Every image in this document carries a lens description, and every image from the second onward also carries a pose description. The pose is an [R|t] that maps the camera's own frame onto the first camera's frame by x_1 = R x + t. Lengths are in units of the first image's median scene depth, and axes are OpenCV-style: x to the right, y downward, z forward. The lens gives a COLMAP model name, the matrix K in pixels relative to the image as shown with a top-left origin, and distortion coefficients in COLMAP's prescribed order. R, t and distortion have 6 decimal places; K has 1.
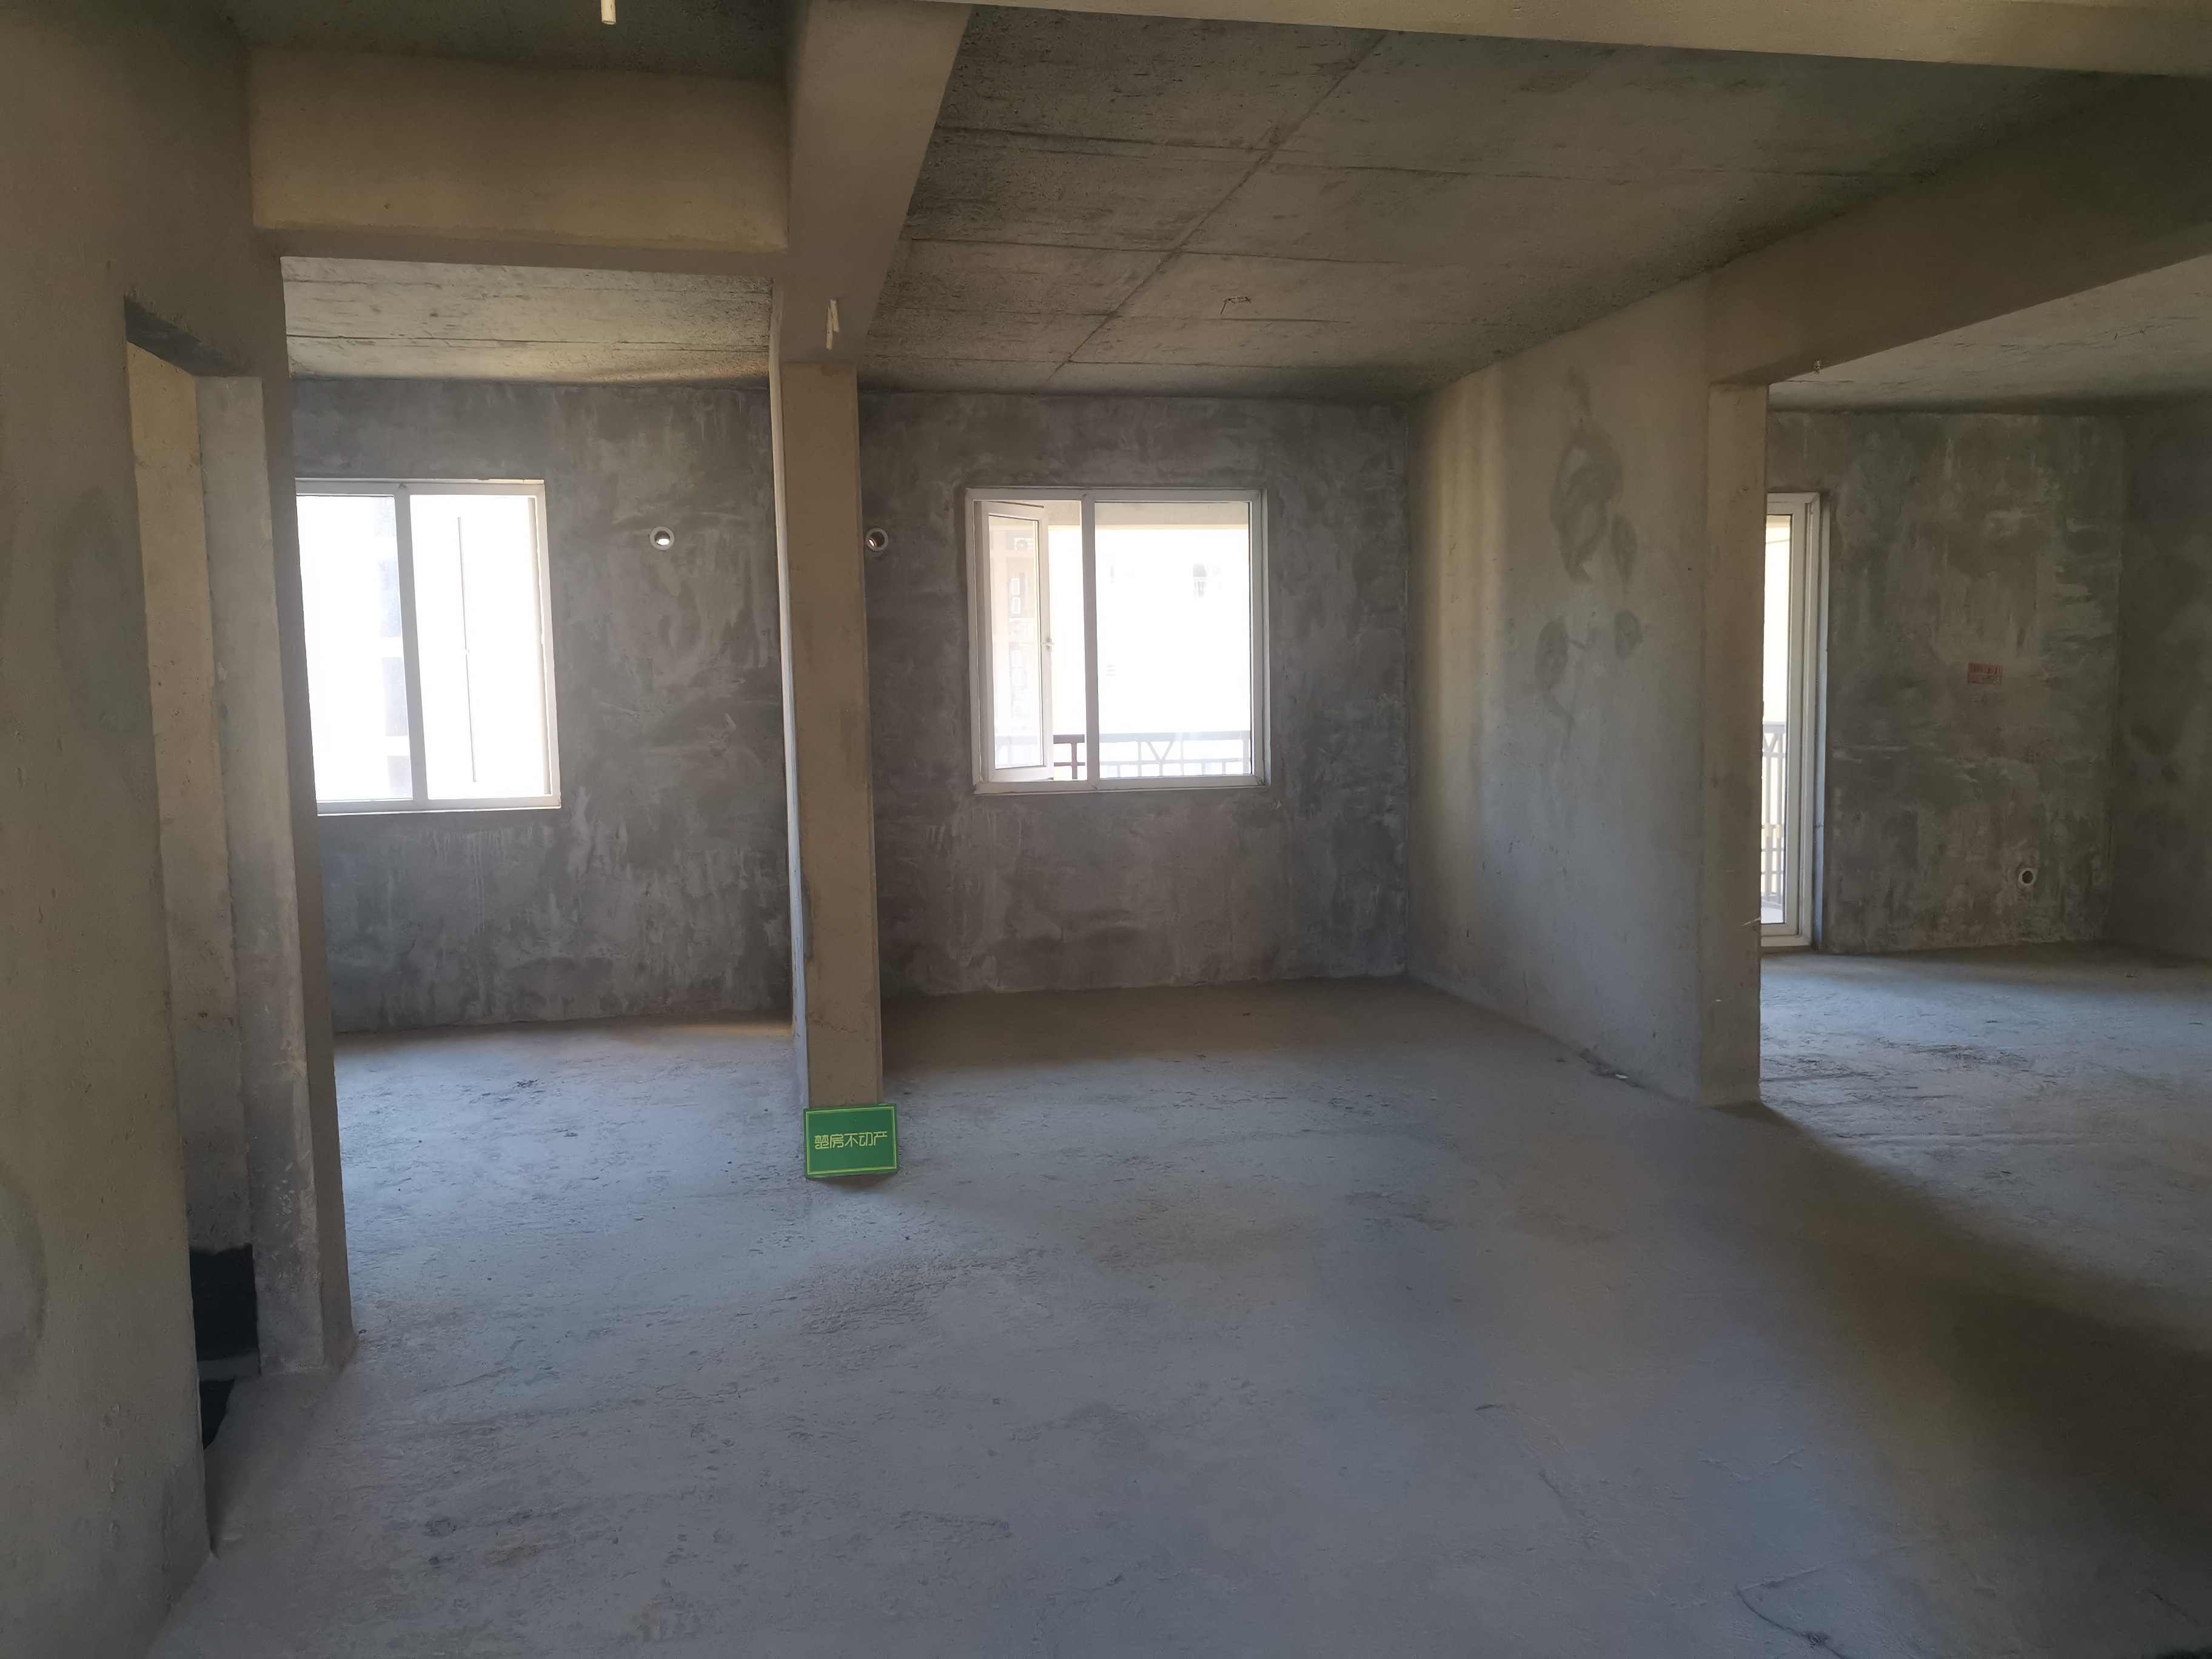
lens RADIAL K [[1722.8, 0, 1106.0], [0, 1722.8, 829.5], [0, 0, 1]] dist [0.085292, -0.116068]
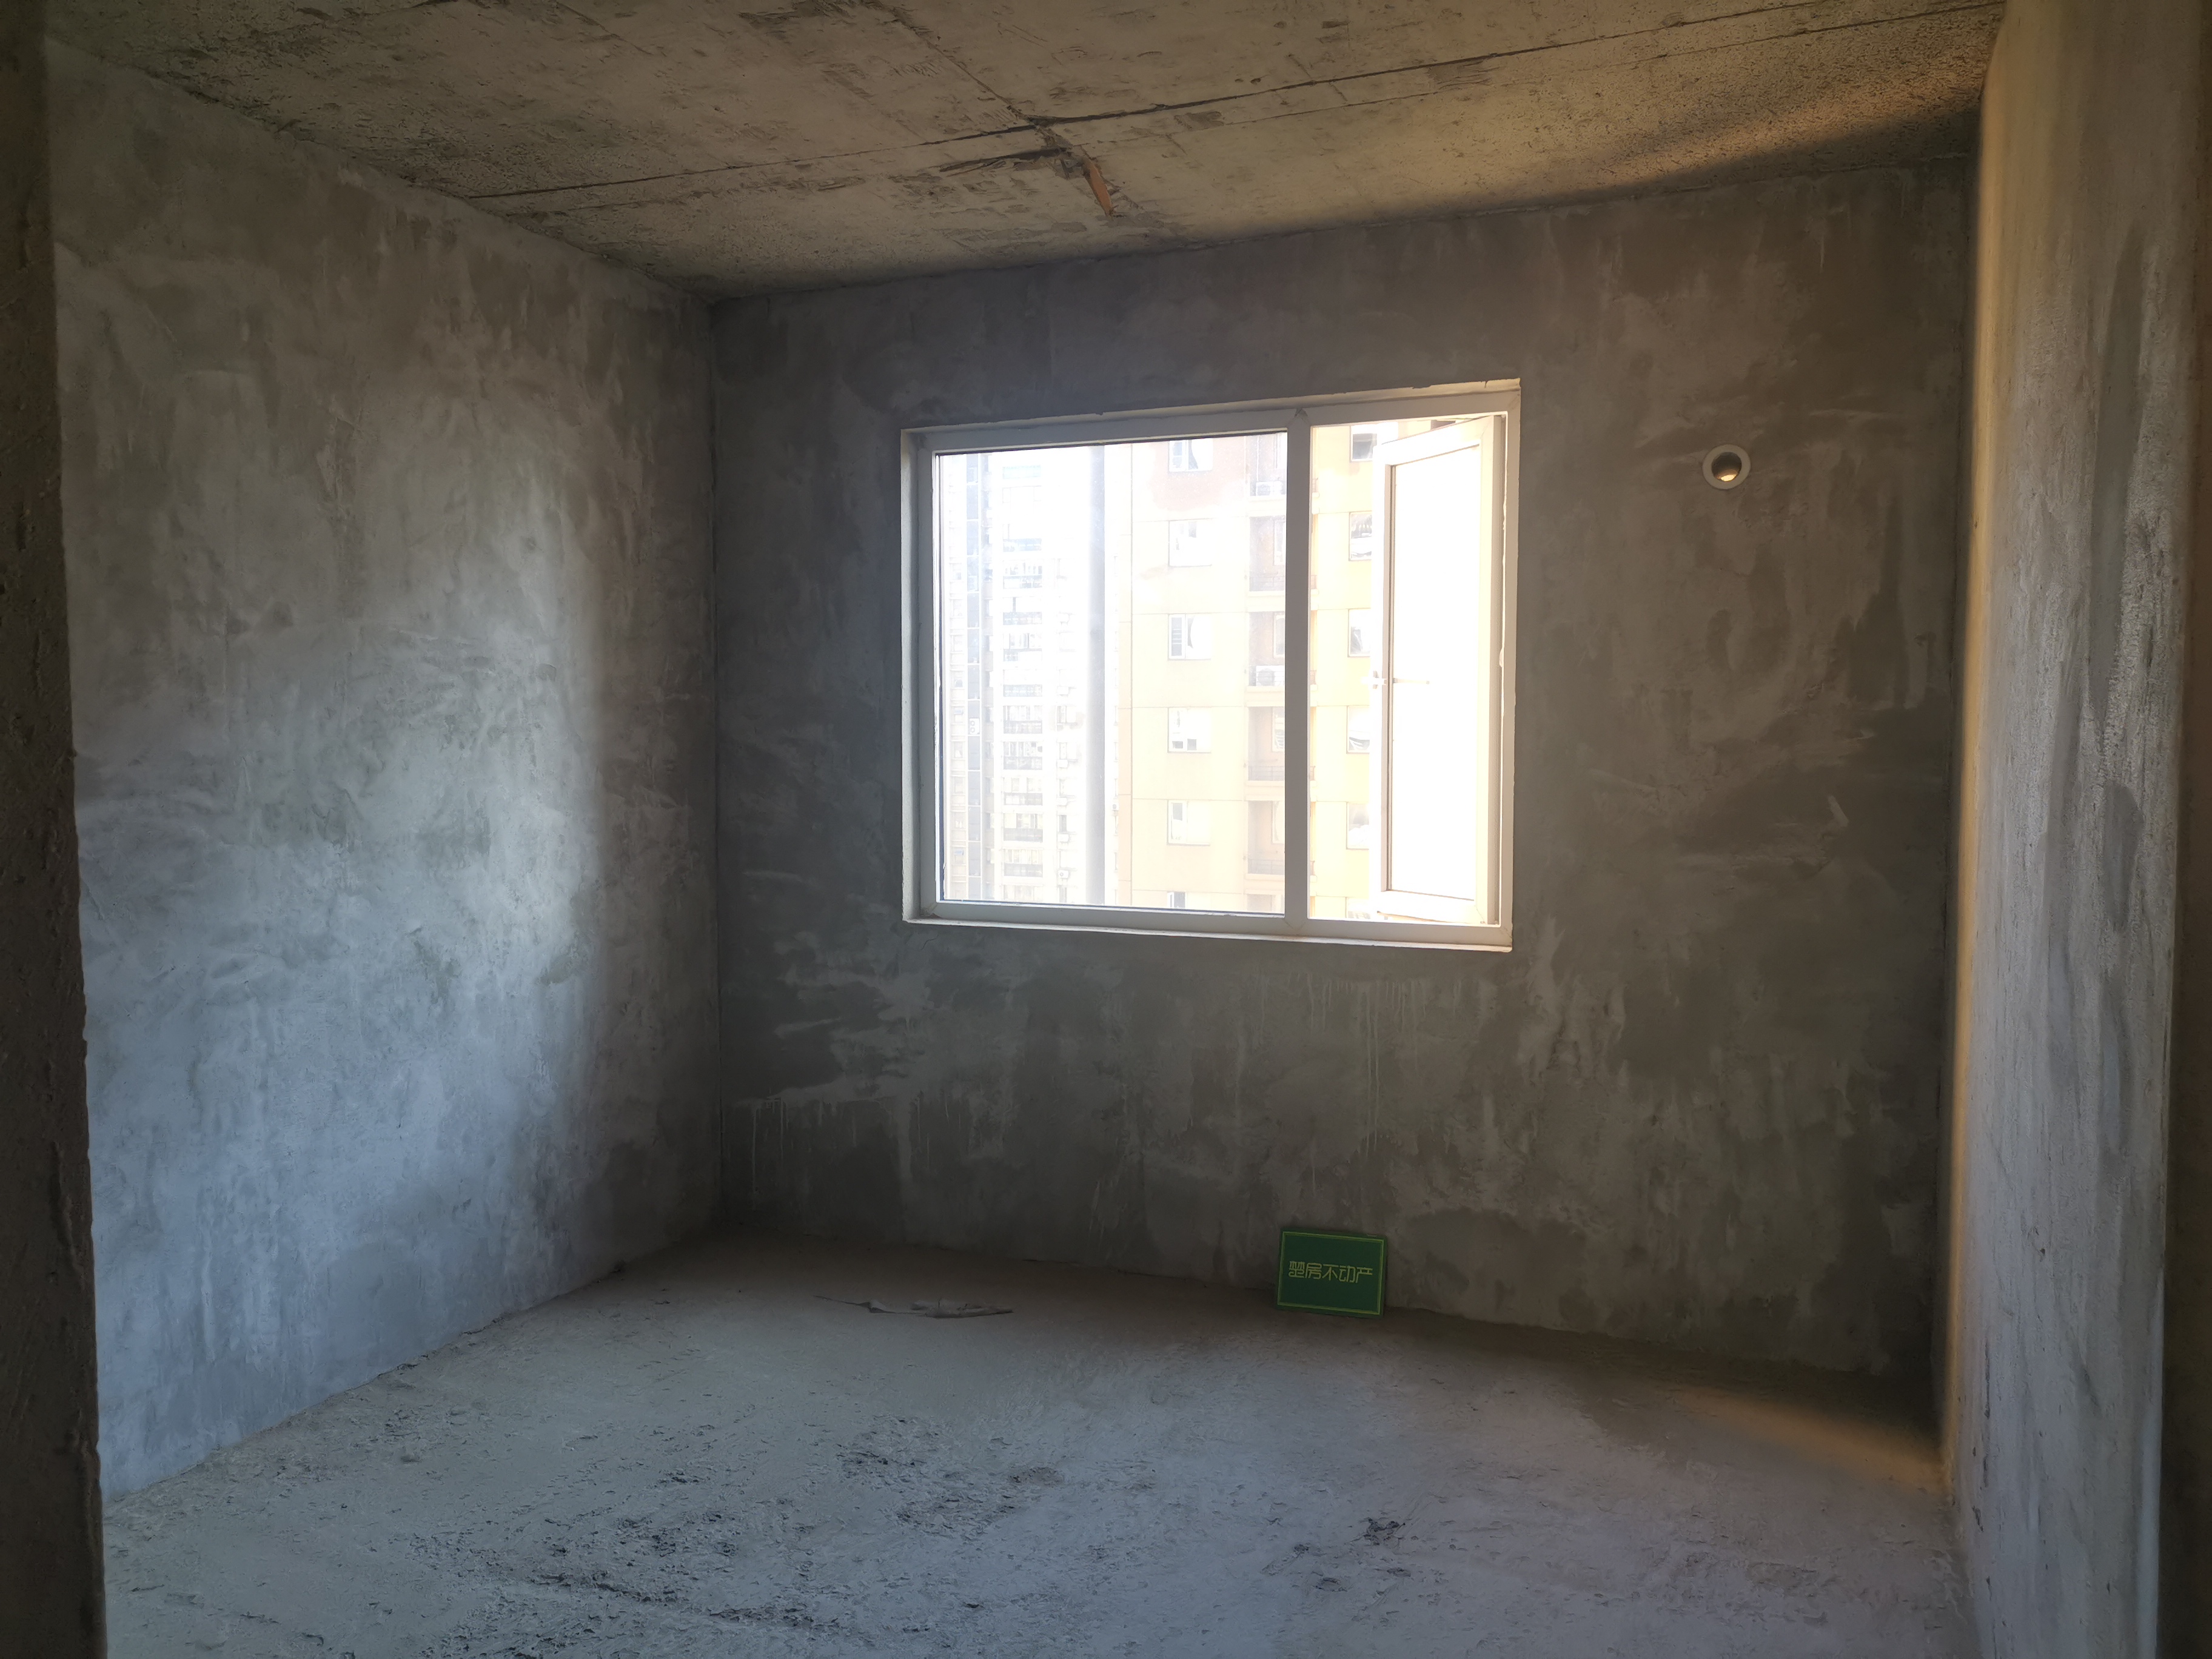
lens RADIAL K [[1722.8, 0, 1106.0], [0, 1722.8, 829.5], [0, 0, 1]] dist [0.085292, -0.116068]
pose [[0.823266, 0.050690, -0.565387, -0.099183], [-0.065716, 0.997819, -0.006230, -0.038533], [0.563838, 0.042284, 0.824802, 0.433218]]
